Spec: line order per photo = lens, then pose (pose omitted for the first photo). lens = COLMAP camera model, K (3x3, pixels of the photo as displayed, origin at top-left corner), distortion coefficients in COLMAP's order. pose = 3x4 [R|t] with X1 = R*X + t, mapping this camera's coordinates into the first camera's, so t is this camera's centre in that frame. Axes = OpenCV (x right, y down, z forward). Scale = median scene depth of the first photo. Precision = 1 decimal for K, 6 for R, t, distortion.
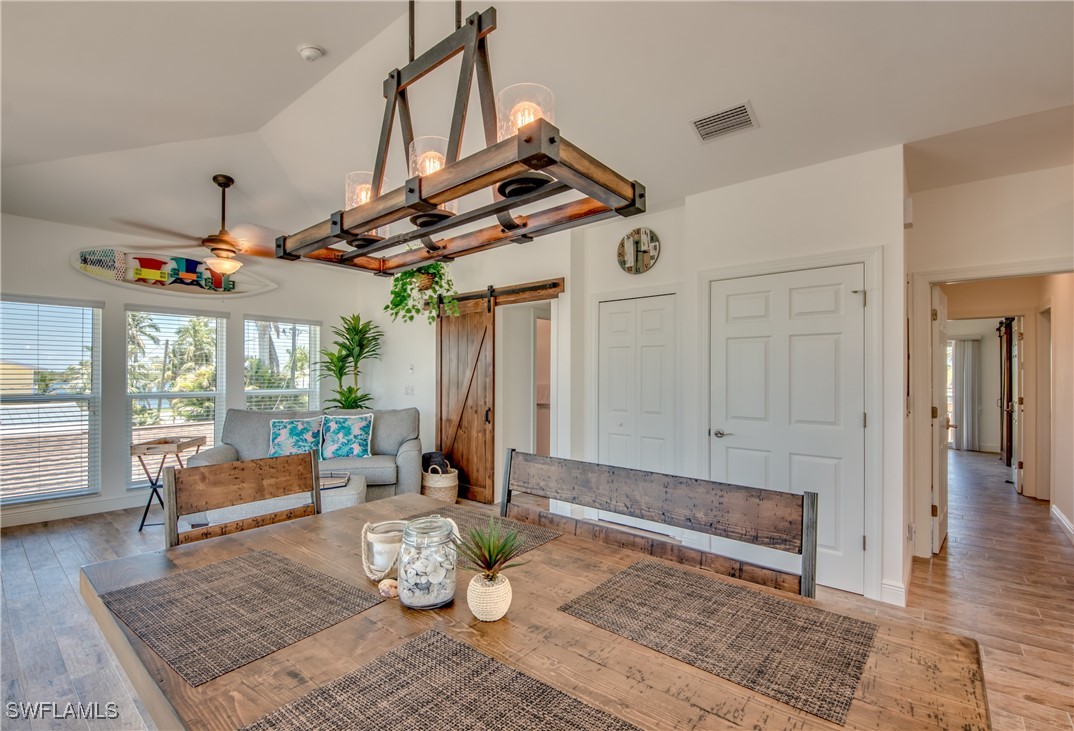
lens RADIAL K [[499.6, 0, 499.4], [0, 499.6, 372.0], [0, 0, 1]] dist [0.020087, -0.015944]
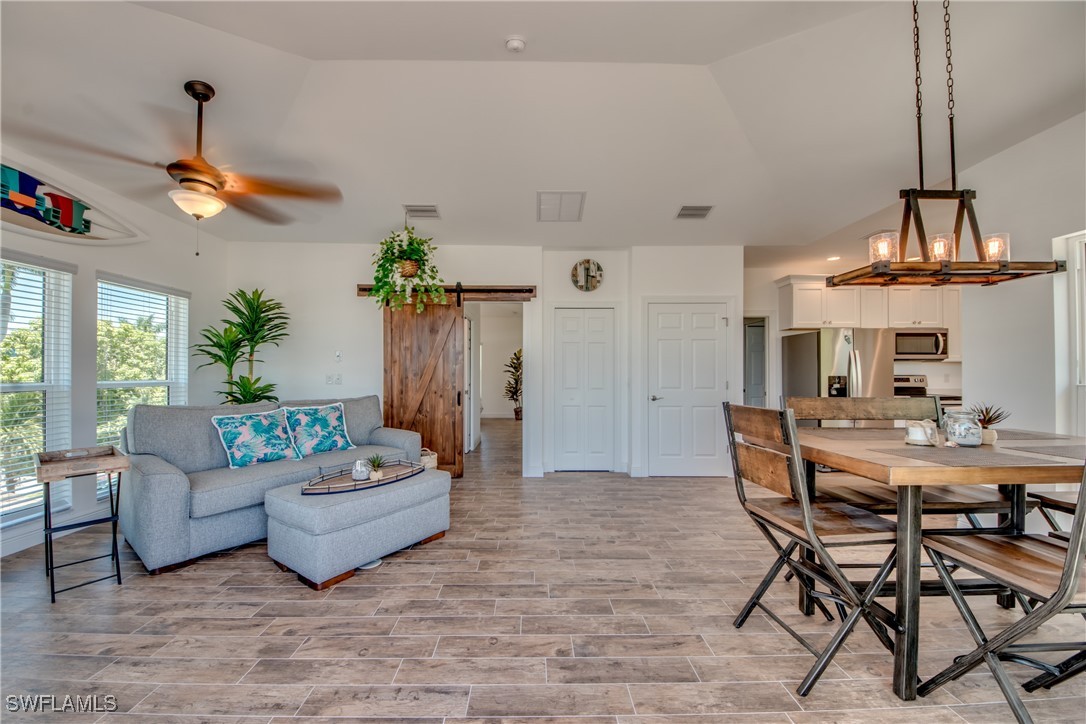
lens RADIAL K [[425.8, 0, 547.5], [0, 425.8, 369.3], [0, 0, 1]] dist [0.025692, -0.018946]
pose [[0.725337, 0.003776, 0.688384, -0.548103], [-0.002673, 0.999993, -0.002668, 0.024329], [-0.688389, 0.000095, 0.725342, 0.176499]]
